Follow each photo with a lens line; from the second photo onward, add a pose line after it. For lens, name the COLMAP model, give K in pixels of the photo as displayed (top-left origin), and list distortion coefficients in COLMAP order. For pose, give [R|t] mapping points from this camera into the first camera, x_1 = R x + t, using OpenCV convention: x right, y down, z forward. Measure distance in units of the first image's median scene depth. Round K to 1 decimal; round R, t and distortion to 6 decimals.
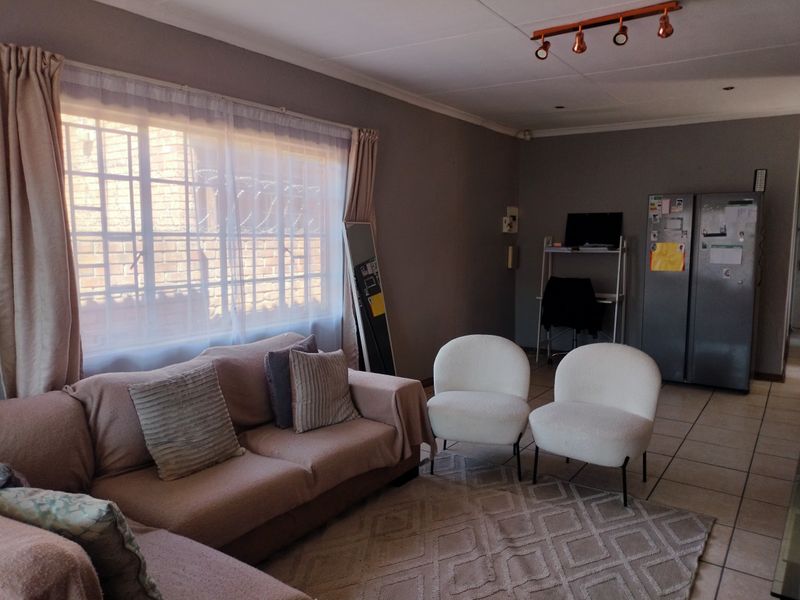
lens RADIAL K [[588.8, 0, 400.0], [0, 588.8, 300.0], [0, 0, 1]] dist [0.001037, -0.063662]
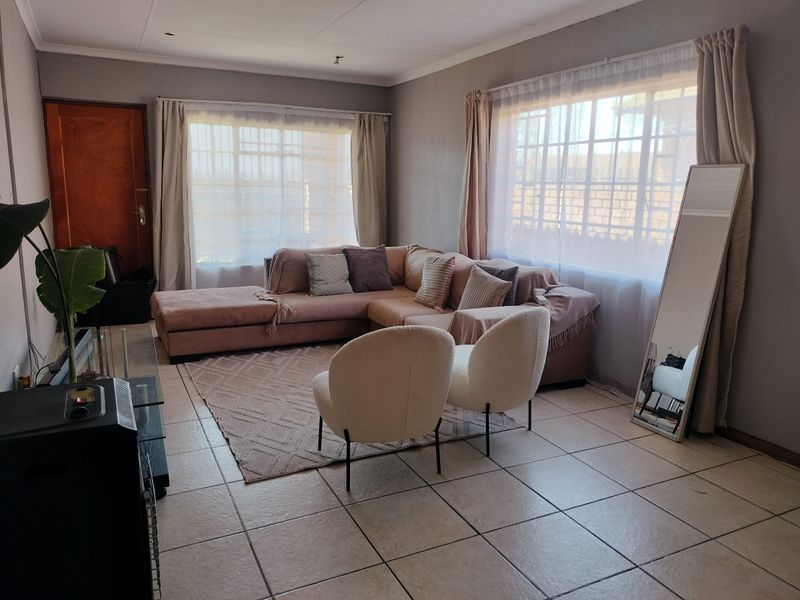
lens RADIAL K [[588.8, 0, 400.0], [0, 588.8, 300.0], [0, 0, 1]] dist [0.001037, -0.063662]
pose [[-0.485565, 0.156236, -0.860126, 0.981982], [-0.111057, 0.964904, 0.237963, -0.135635], [0.867118, 0.211069, -0.451172, 1.337346]]
